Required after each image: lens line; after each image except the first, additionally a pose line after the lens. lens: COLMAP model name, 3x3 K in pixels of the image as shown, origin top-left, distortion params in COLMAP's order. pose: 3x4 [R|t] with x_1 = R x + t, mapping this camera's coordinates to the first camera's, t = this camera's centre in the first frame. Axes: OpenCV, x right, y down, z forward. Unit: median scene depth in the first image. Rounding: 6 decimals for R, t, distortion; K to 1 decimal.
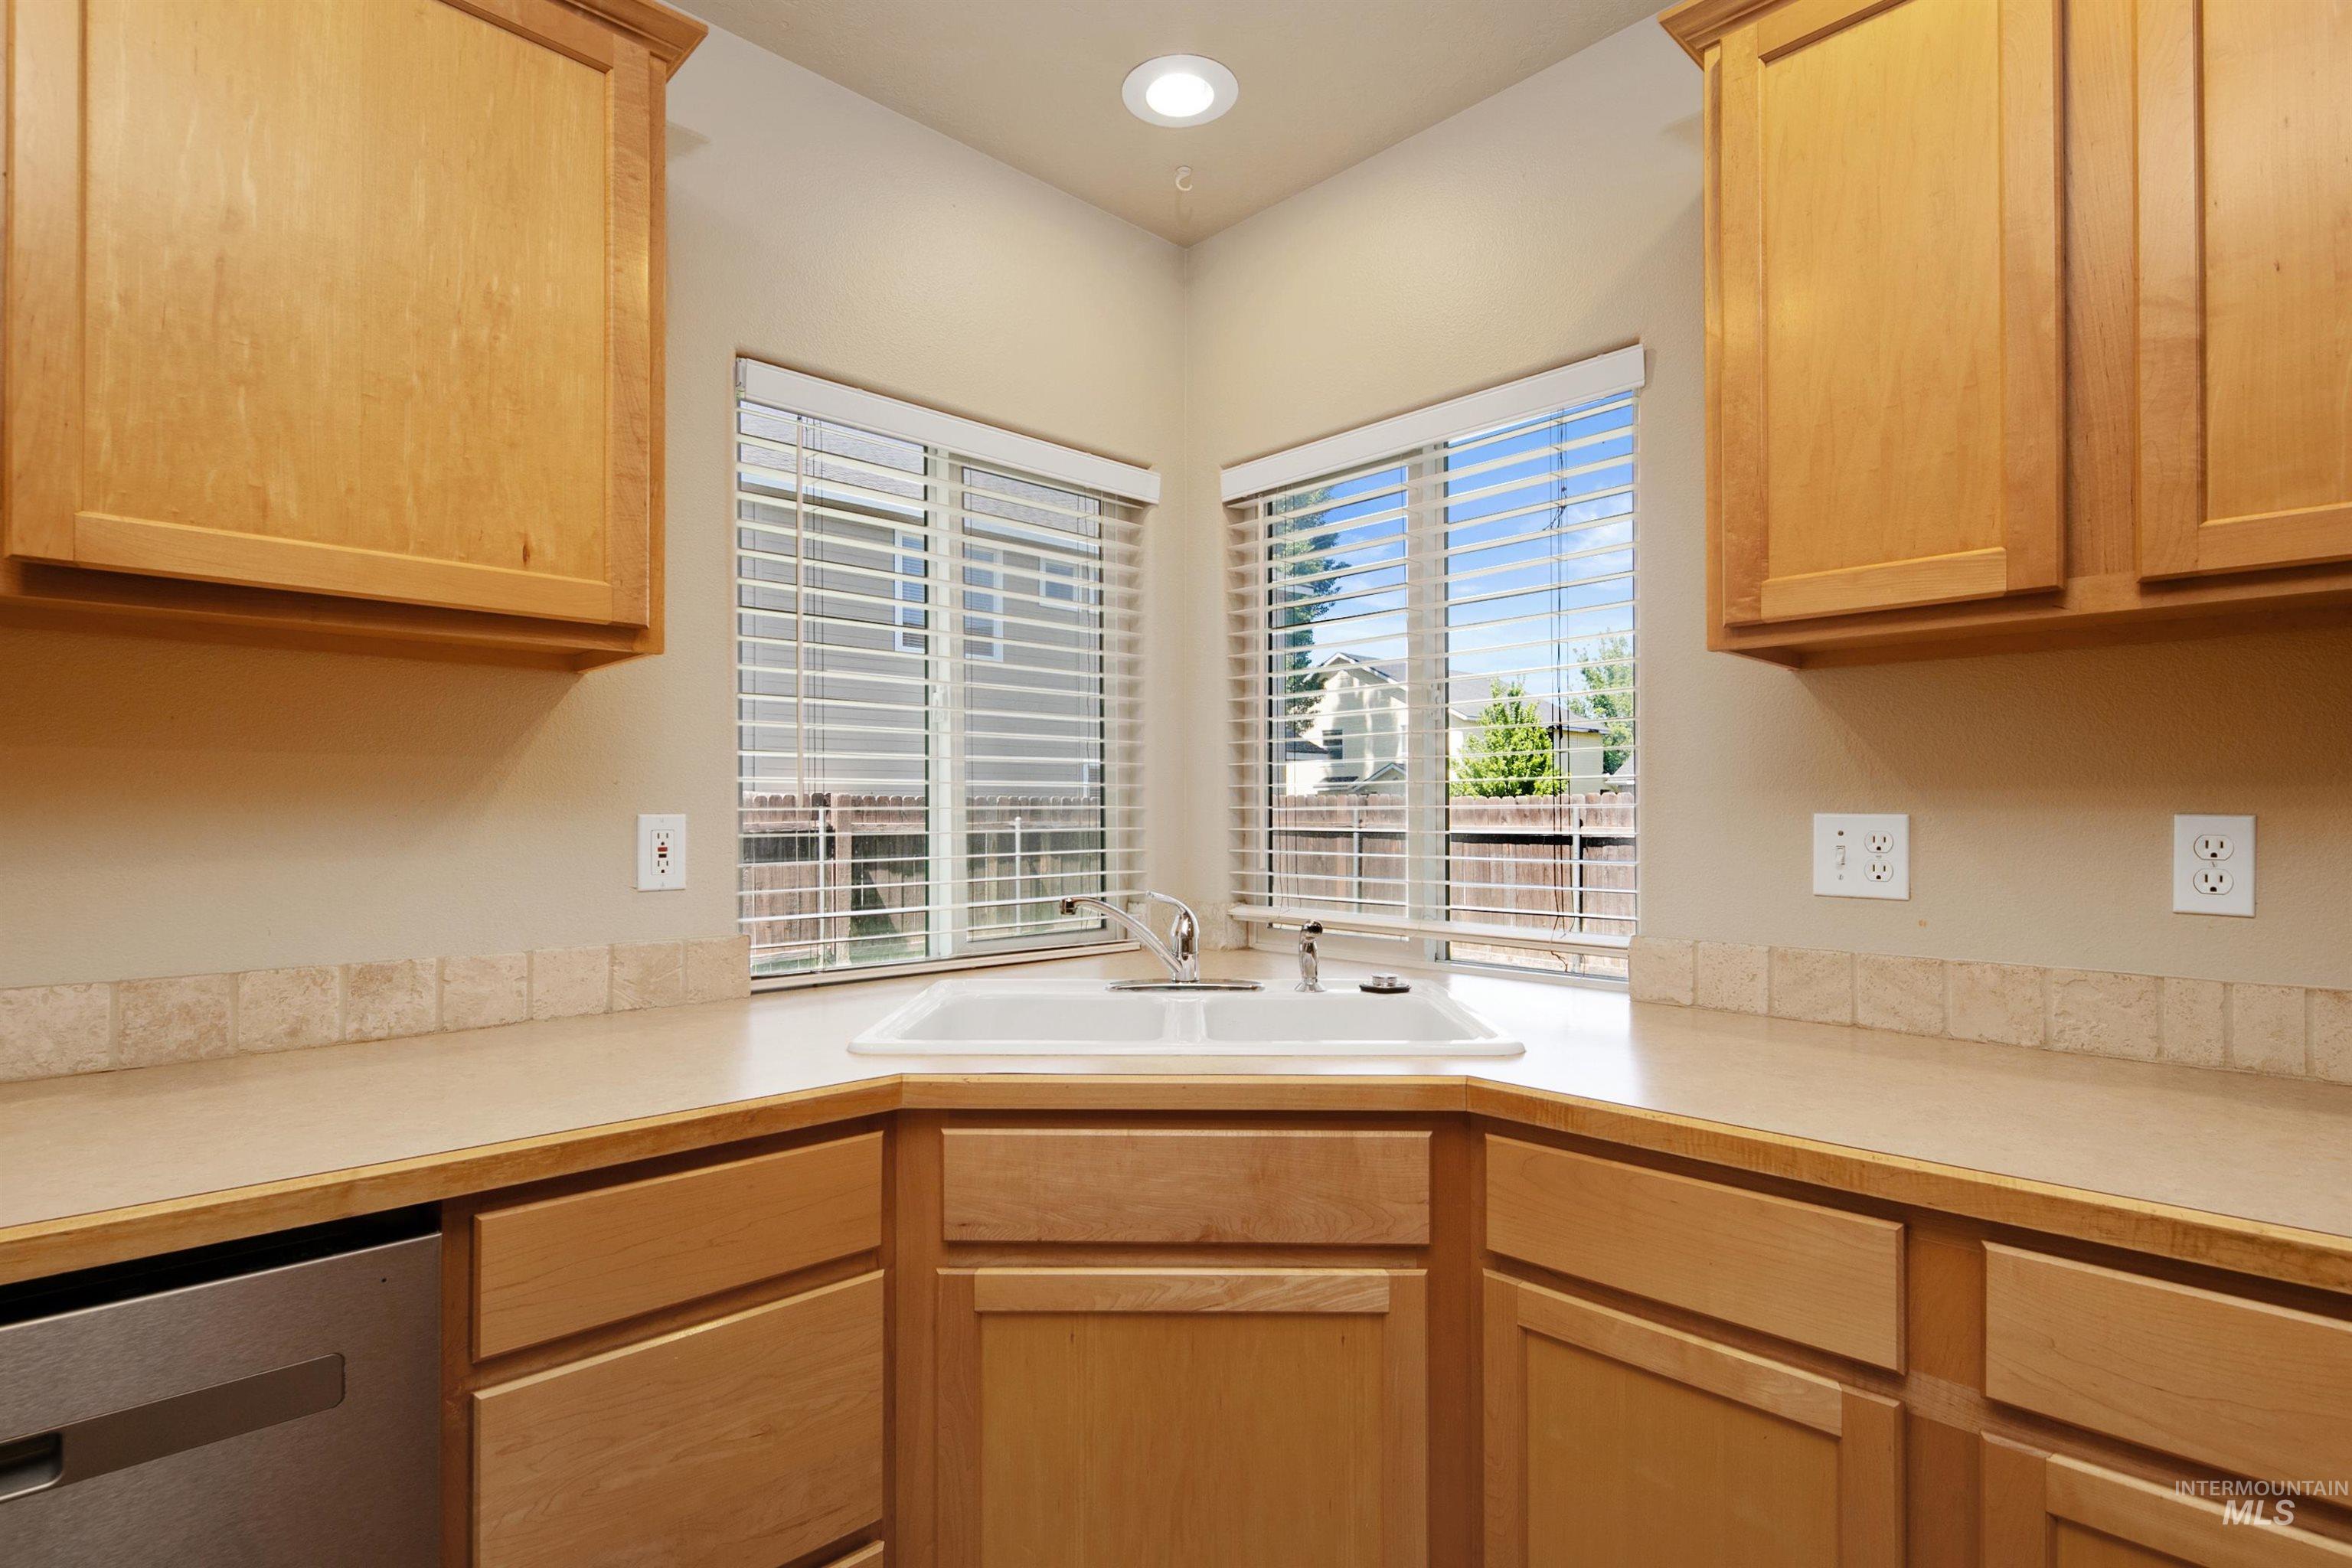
lens RADIAL K [[1188.7, 0, 1177.2], [0, 1188.7, 804.9], [0, 0, 1]] dist [0.001037, 0.000009]
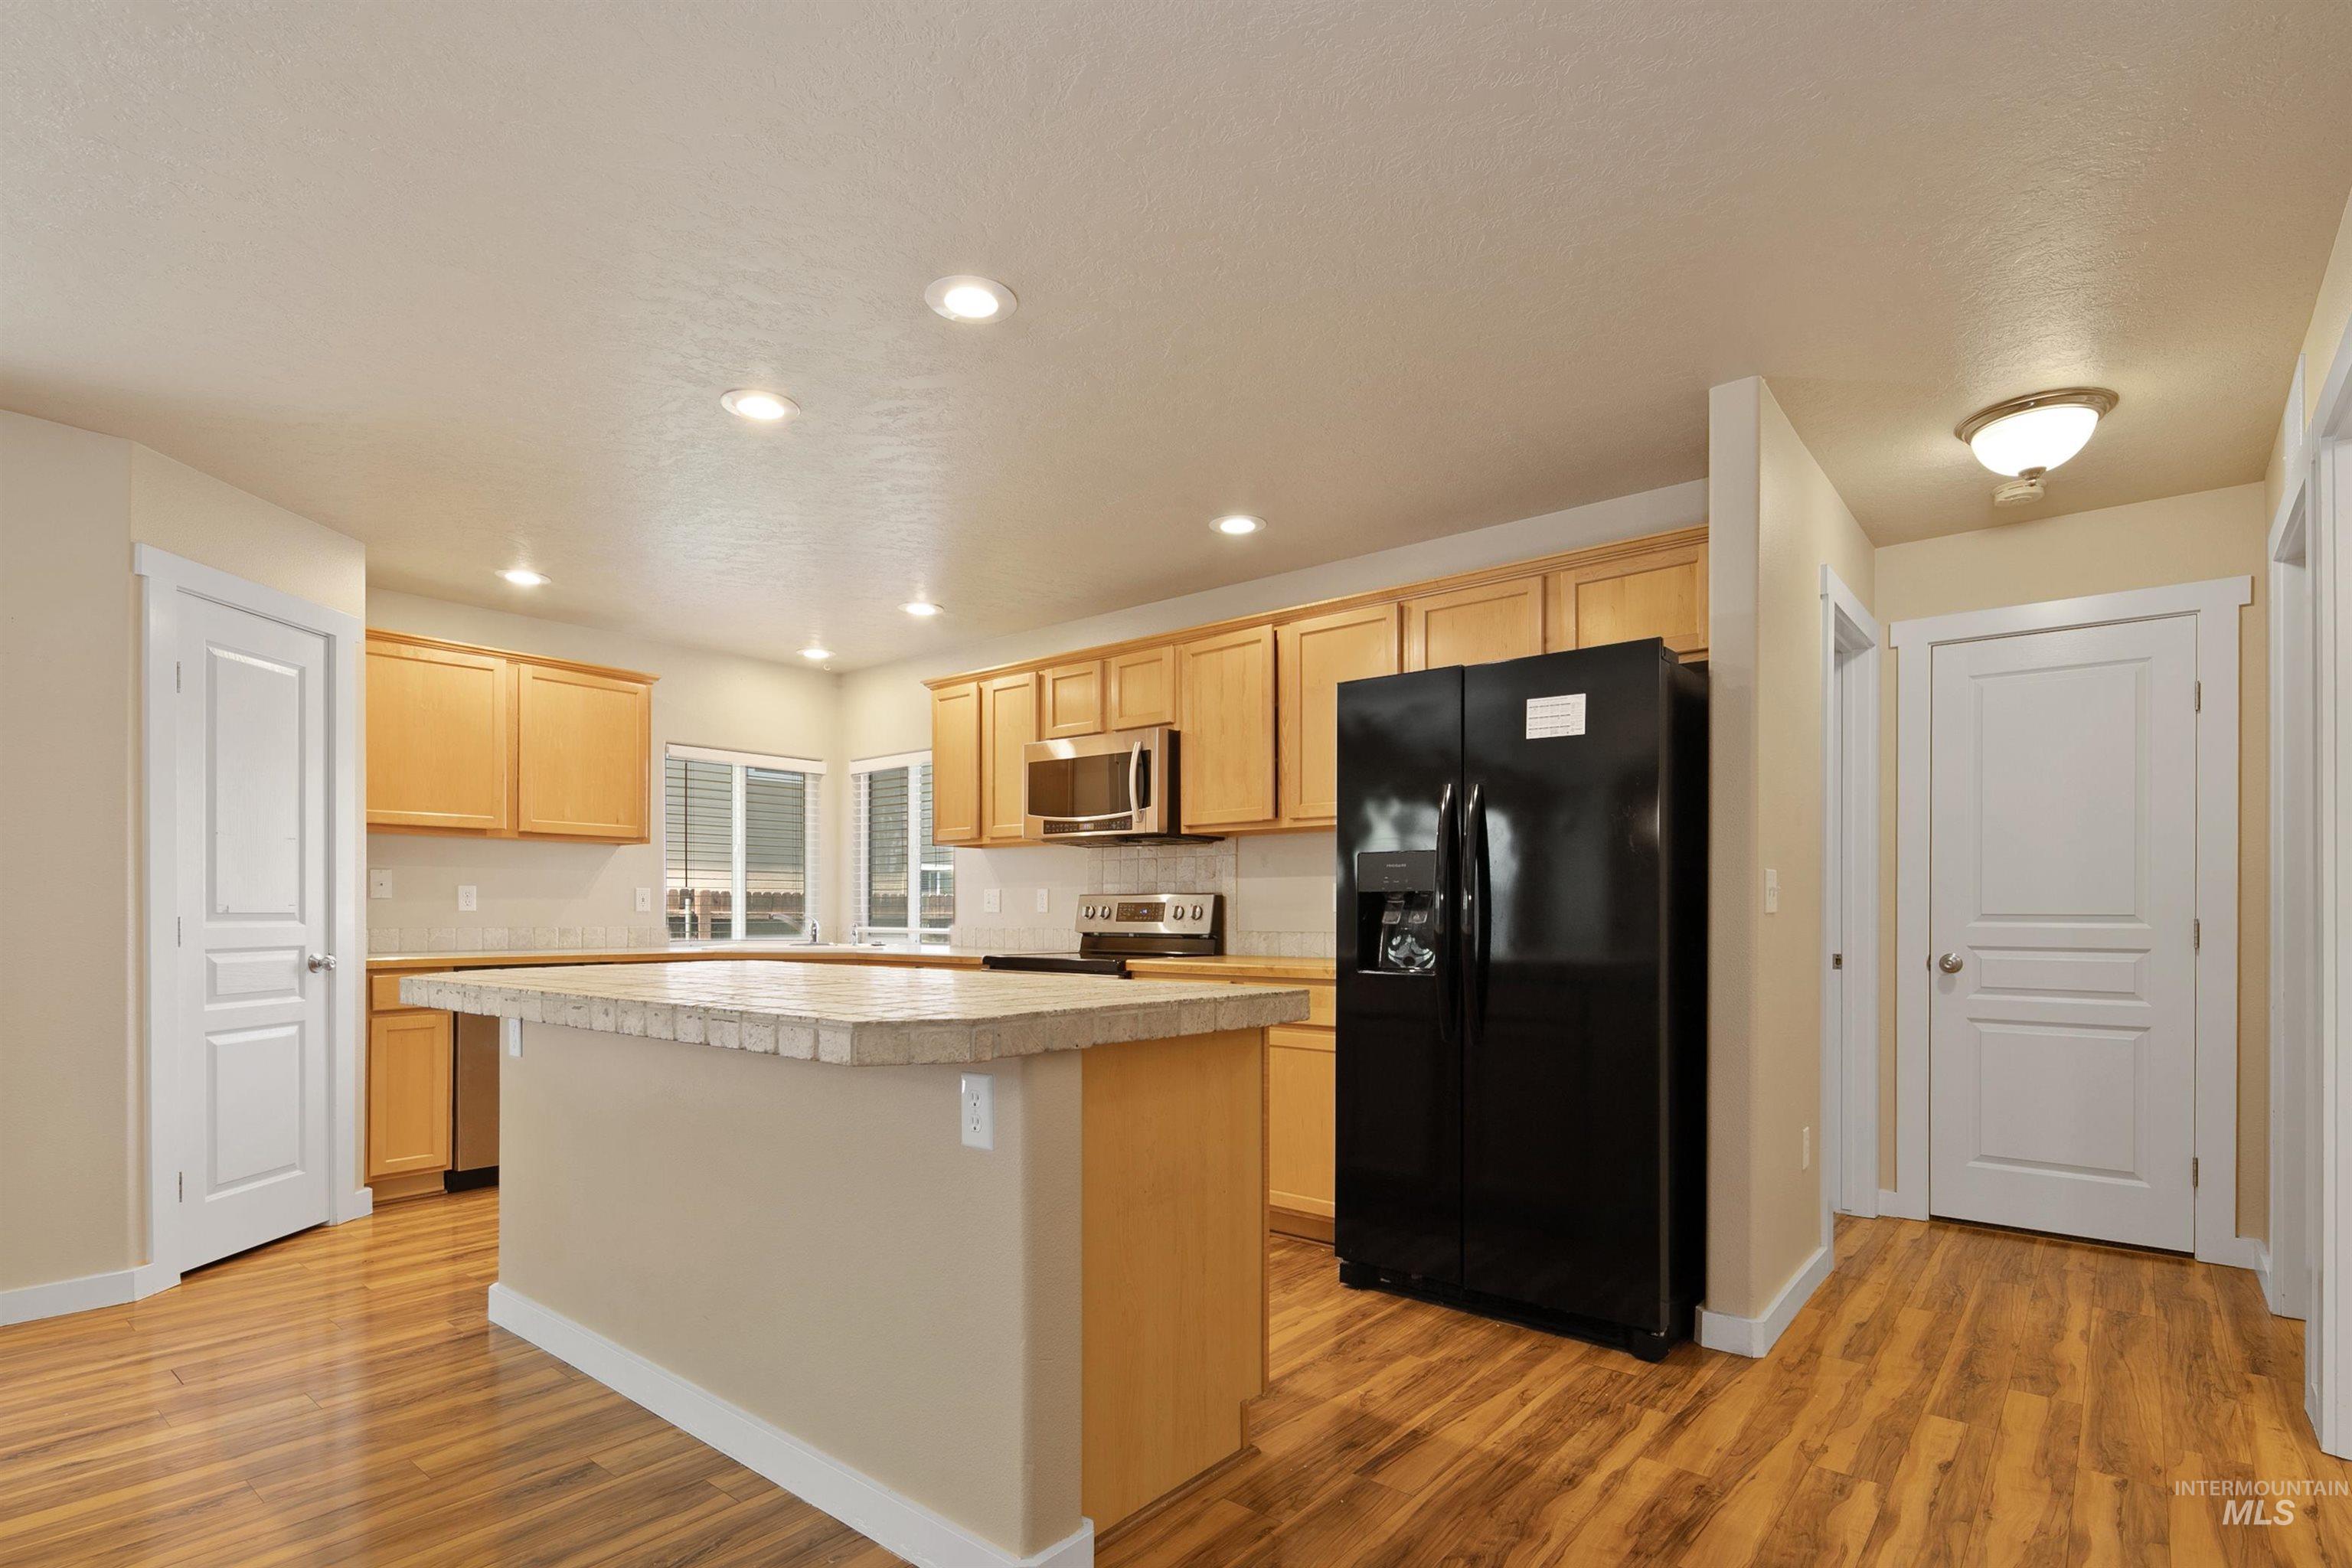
lens RADIAL K [[1156.1, 0, 1176.7], [0, 1156.1, 912.9], [0, 0, 1]] dist [0.017890, -0.013204]
pose [[0.993734, 0.002954, 0.111730, 0.709376], [-0.003633, 0.999976, 0.005870, 0.054220], [-0.111710, -0.006239, 0.993721, -2.481709]]
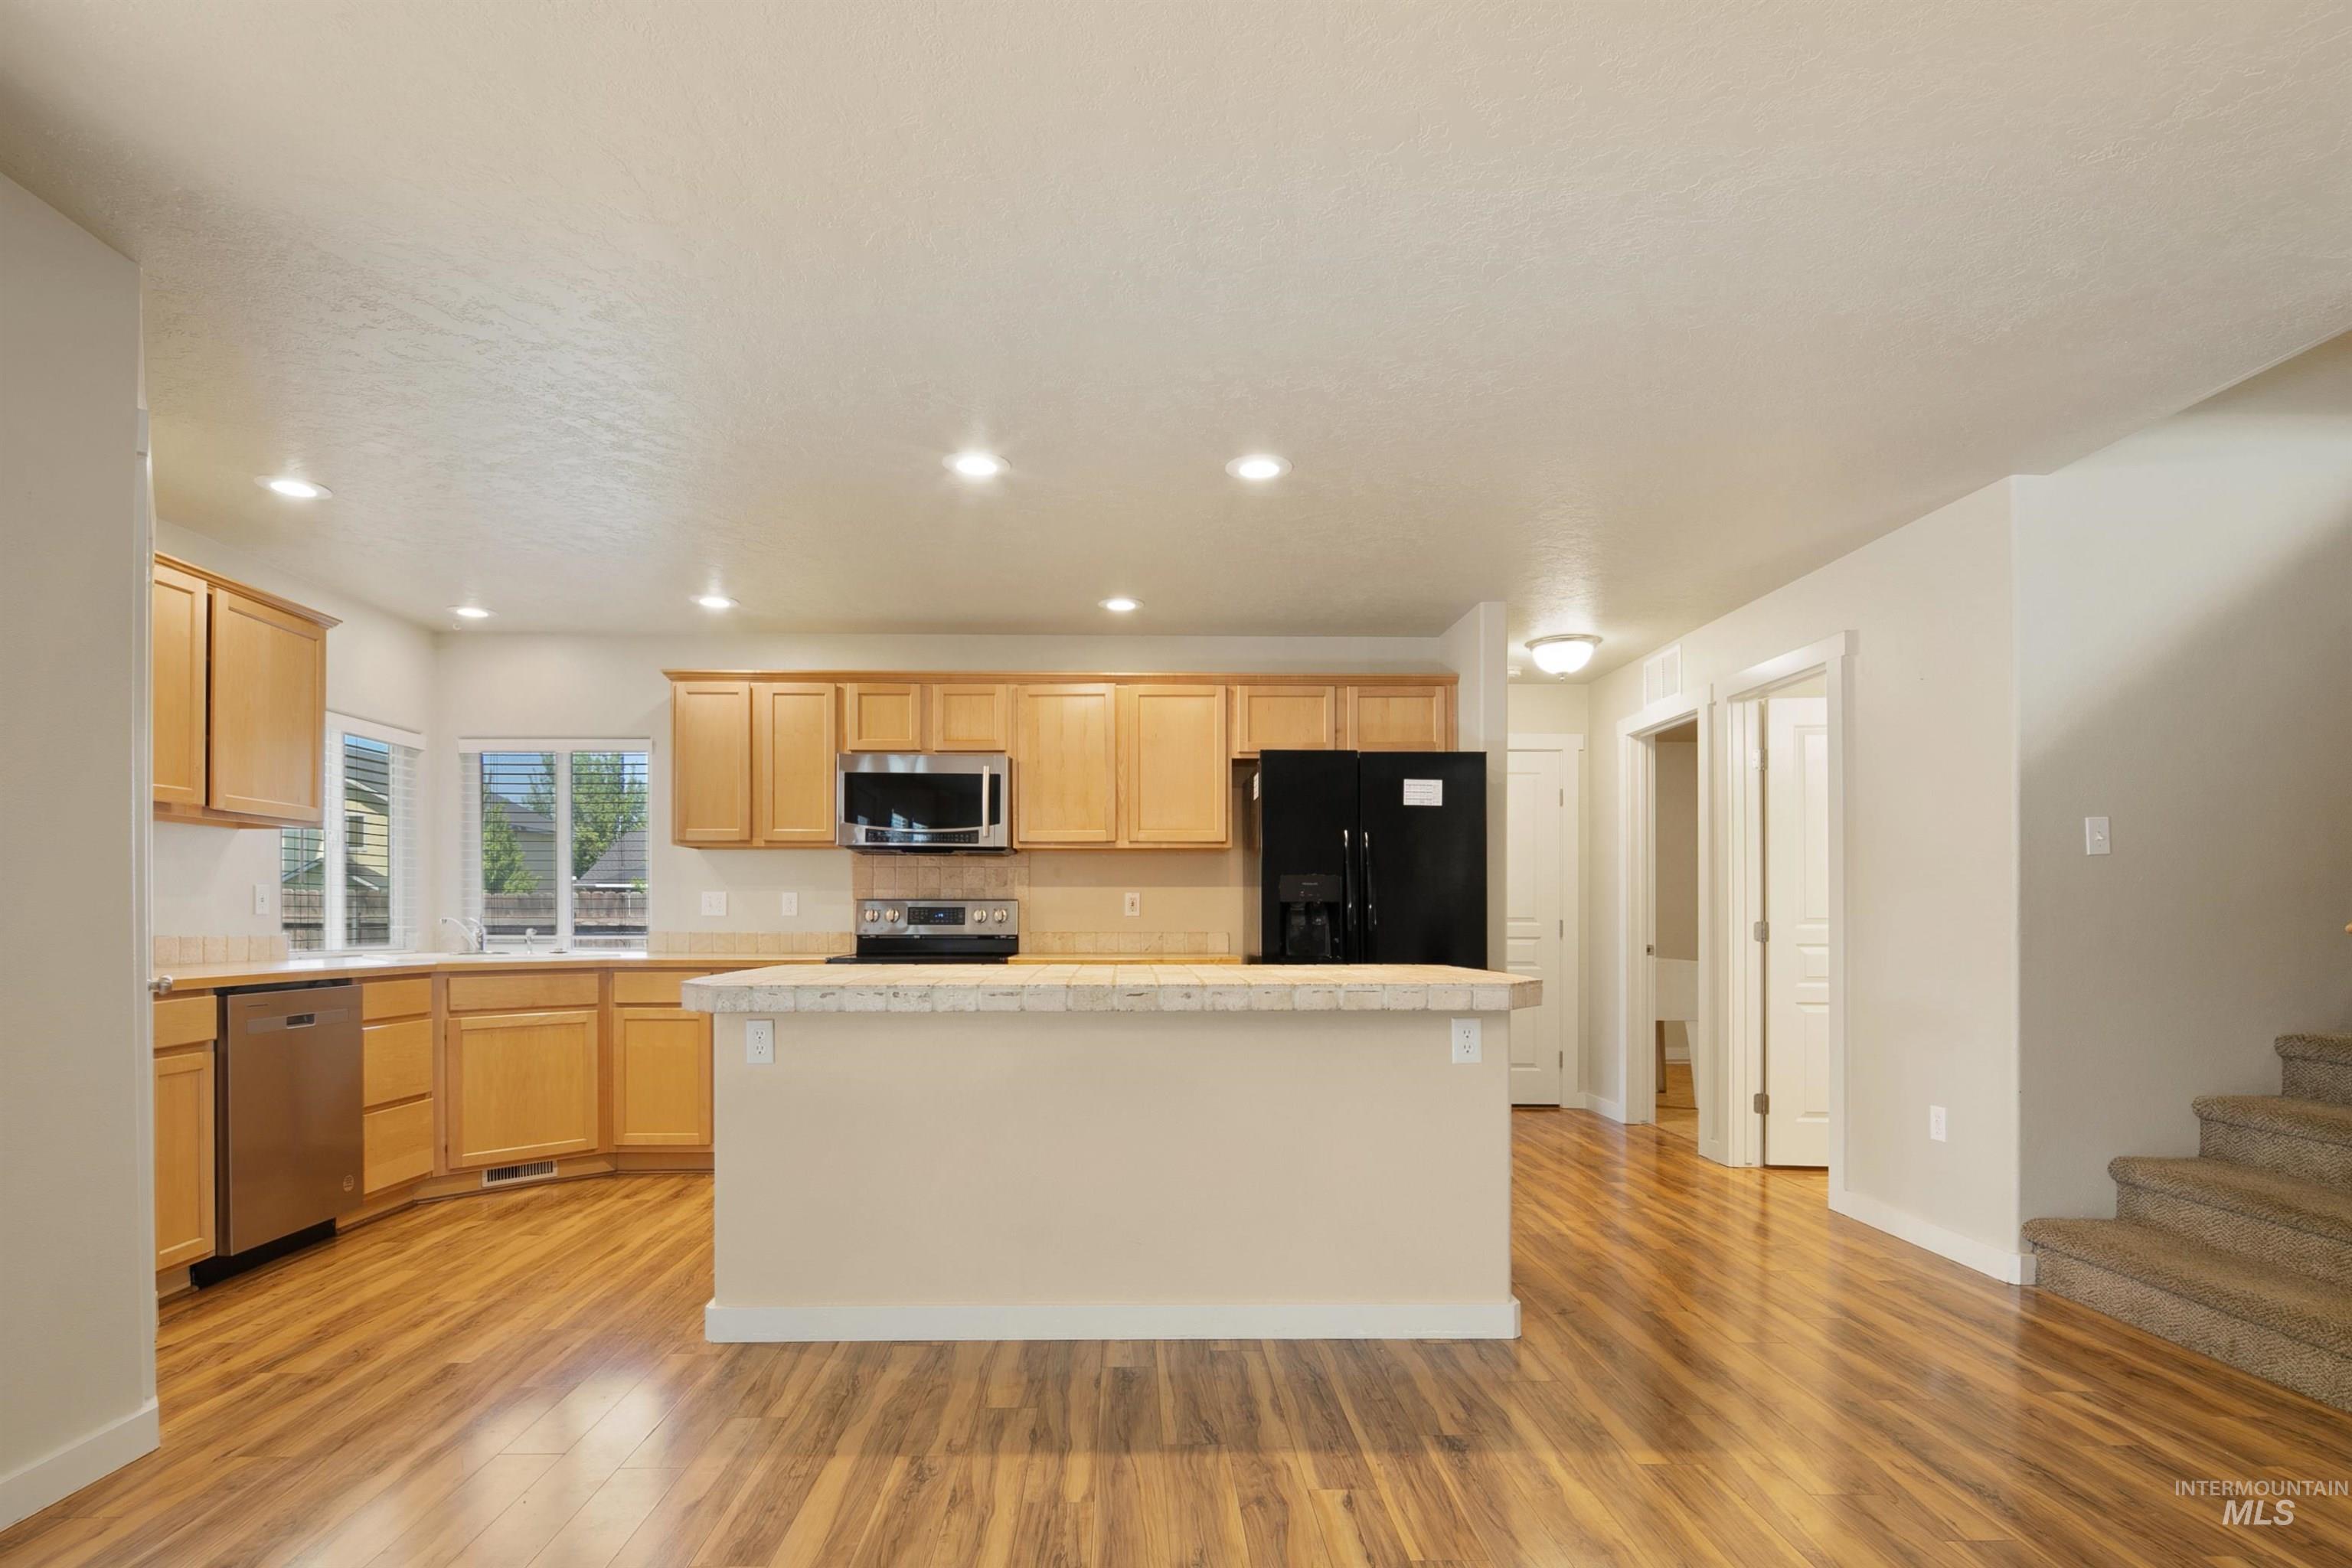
lens RADIAL K [[1170.9, 0, 1161.4], [0, 1170.9, 916.4], [0, 0, 1]] dist [0.000608, 0.000064]
pose [[0.681060, 0.003182, 0.732221, -1.023450], [-0.007232, 0.999971, 0.002381, 0.059039], [-0.732192, -0.006917, 0.681063, -2.244231]]
